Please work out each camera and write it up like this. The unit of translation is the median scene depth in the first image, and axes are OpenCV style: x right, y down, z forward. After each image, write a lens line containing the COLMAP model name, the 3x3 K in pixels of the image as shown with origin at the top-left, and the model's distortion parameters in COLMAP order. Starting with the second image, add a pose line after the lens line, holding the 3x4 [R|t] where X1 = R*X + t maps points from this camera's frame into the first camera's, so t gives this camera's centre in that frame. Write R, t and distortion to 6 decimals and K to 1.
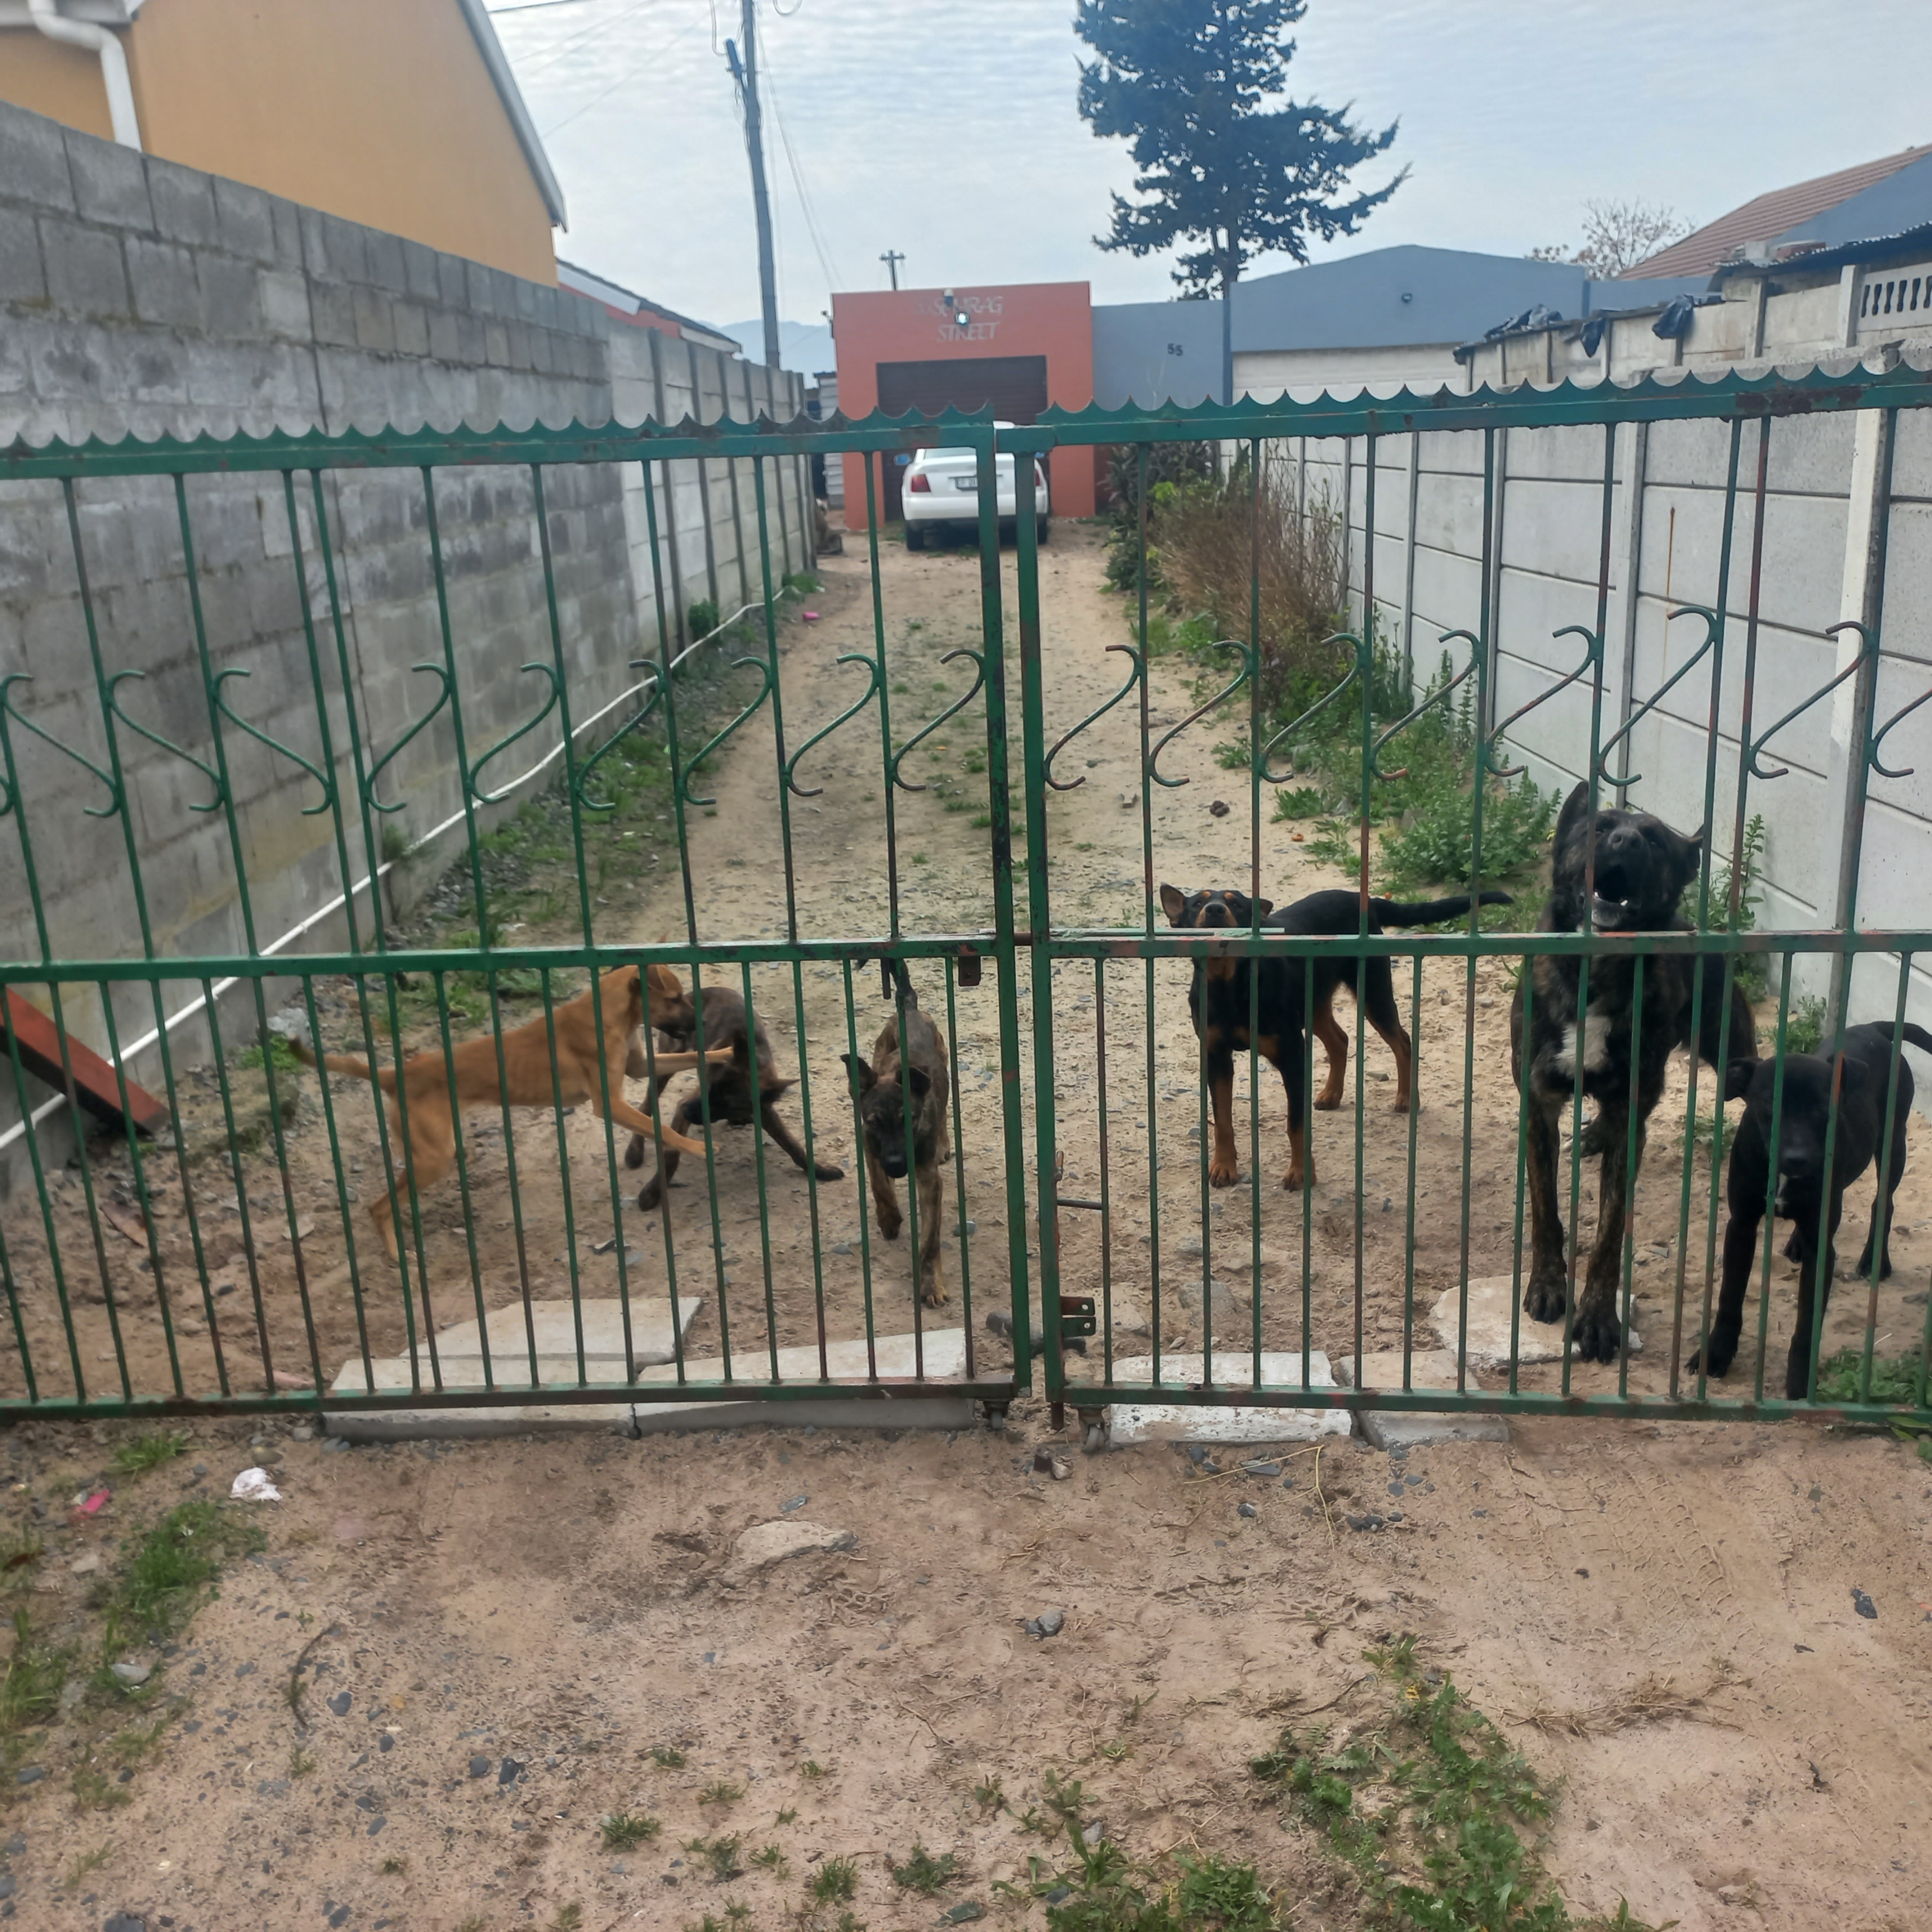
lens RADIAL K [[1902.0, 0, 970.4], [0, 1902.0, 1021.7], [0, 0, 1]] dist [0.101901, -0.170750]
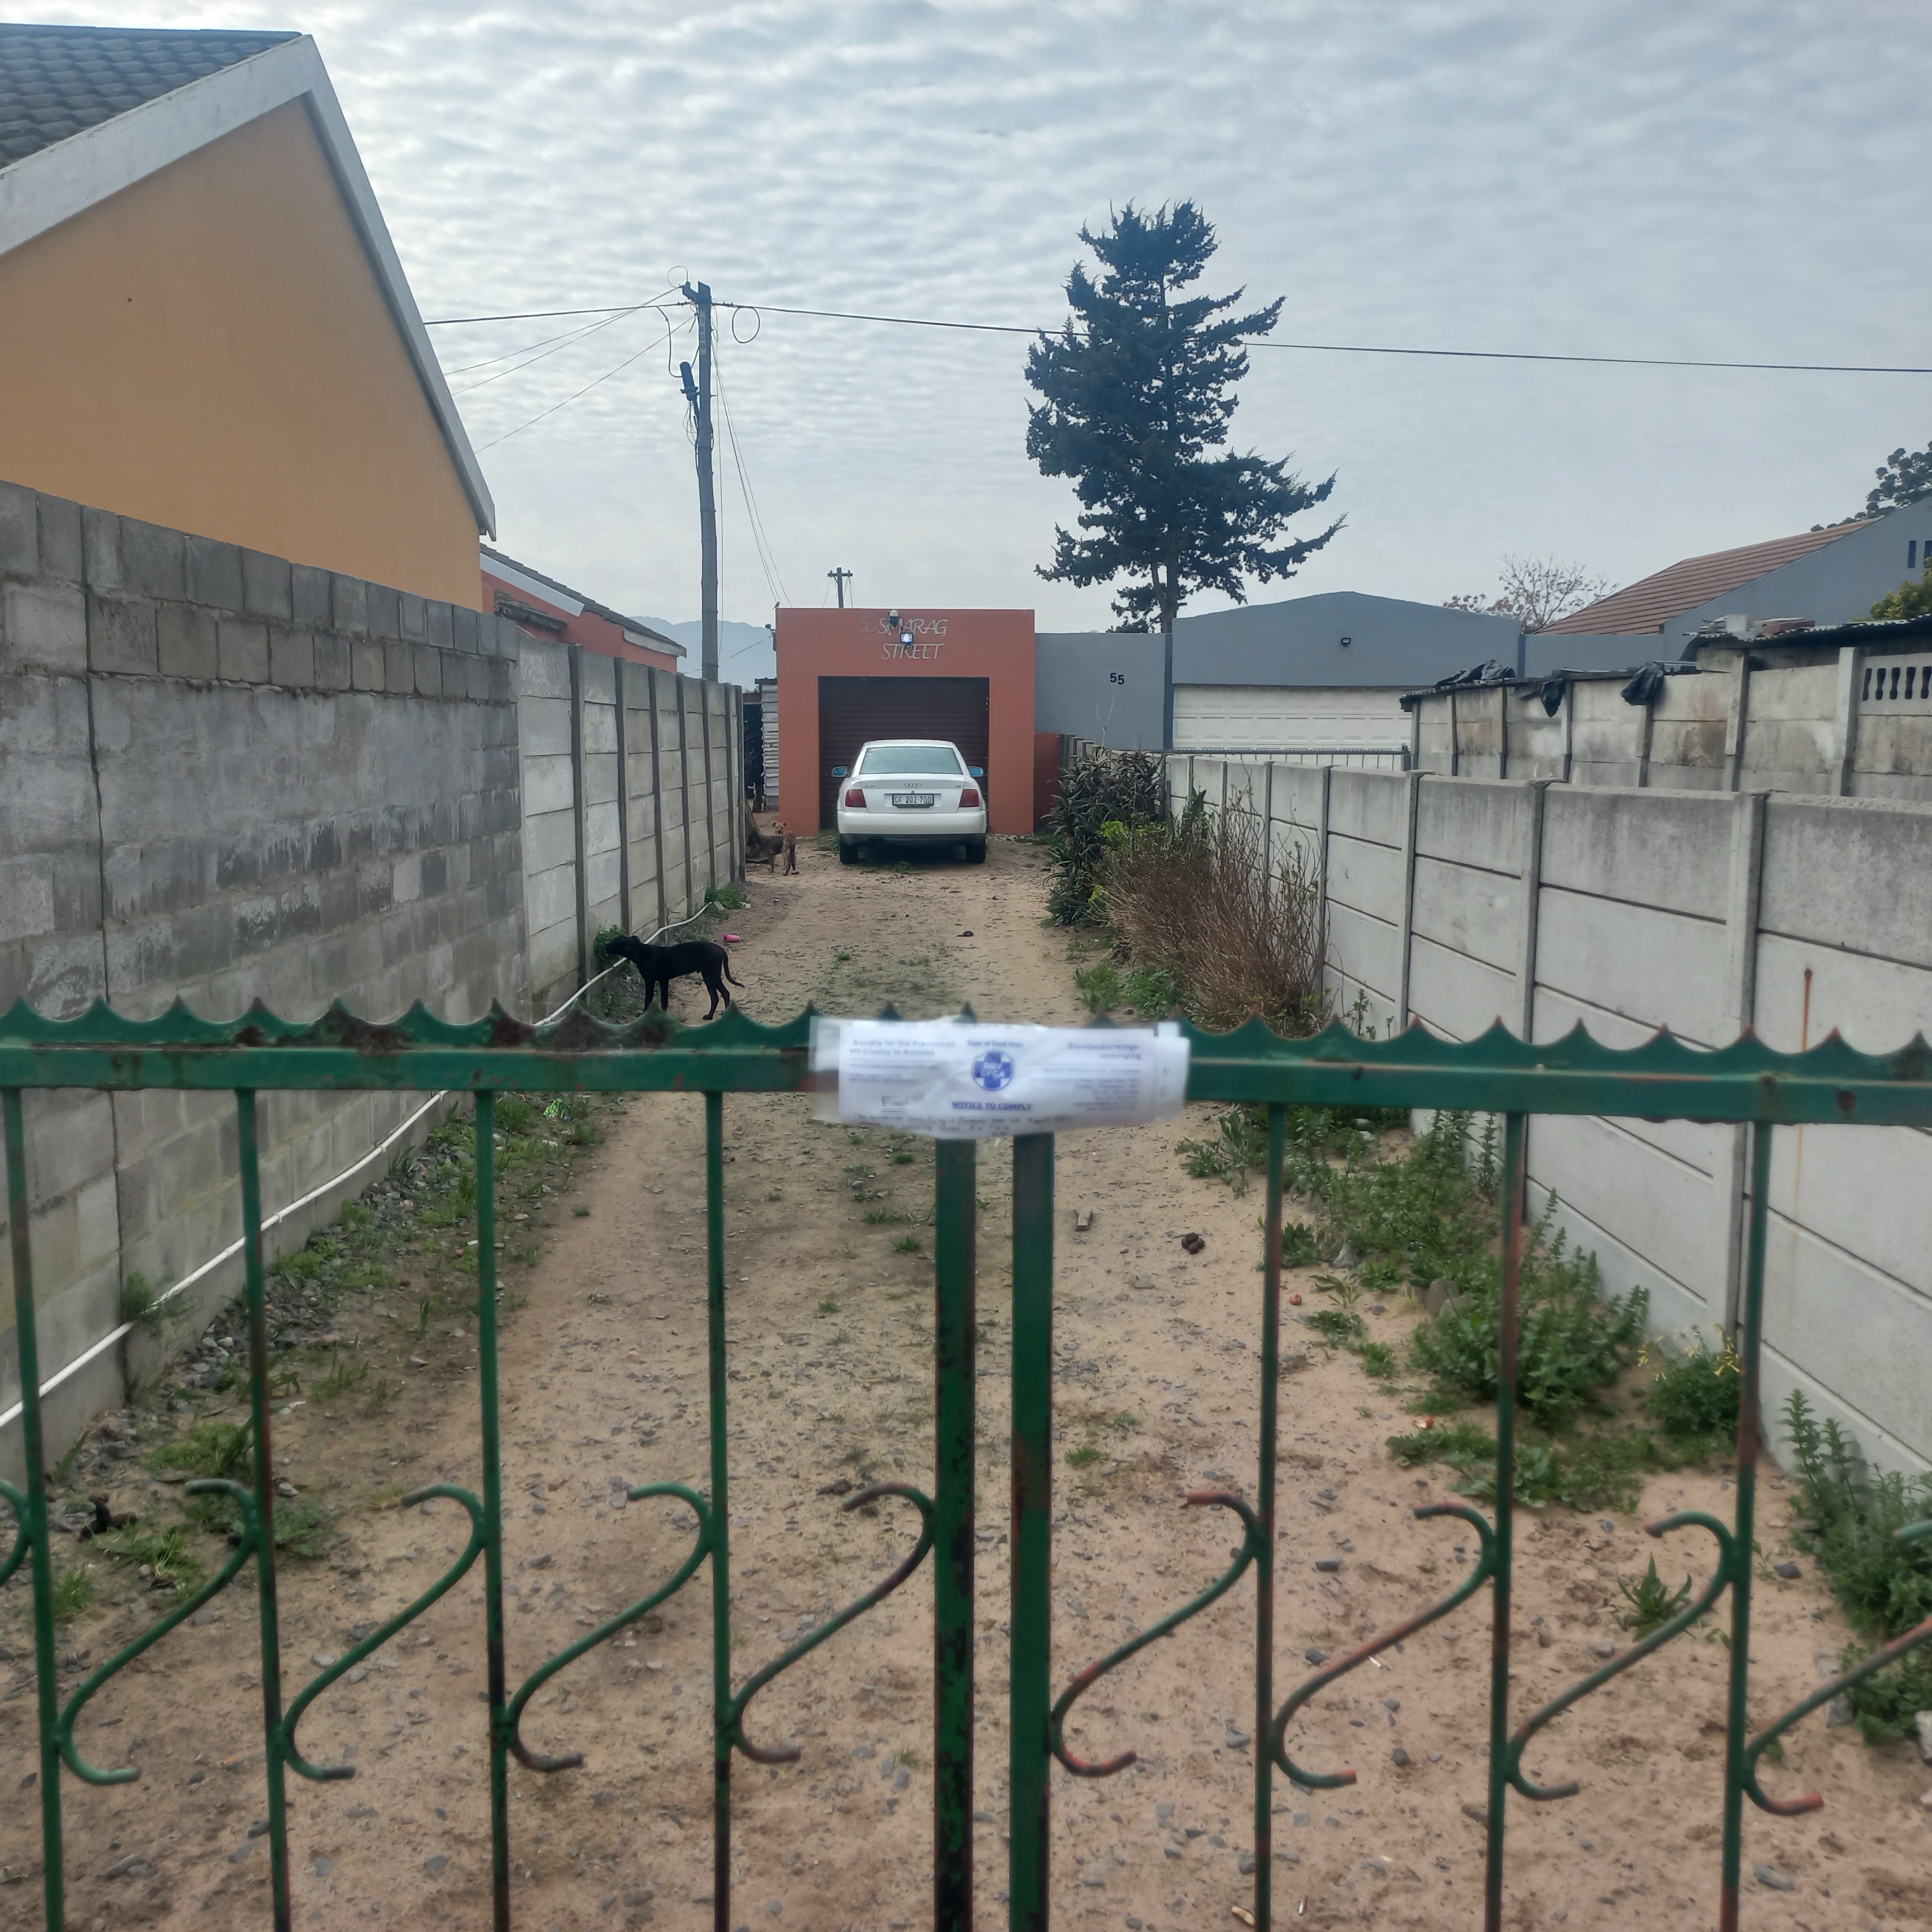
lens RADIAL K [[1902.0, 0, 970.4], [0, 1902.0, 1021.7], [0, 0, 1]] dist [0.101901, -0.170750]
pose [[0.998323, 0.043219, 0.038507, -0.003418], [-0.037018, 0.988103, -0.149274, -0.096662], [-0.044501, 0.147598, 0.988046, 0.204679]]
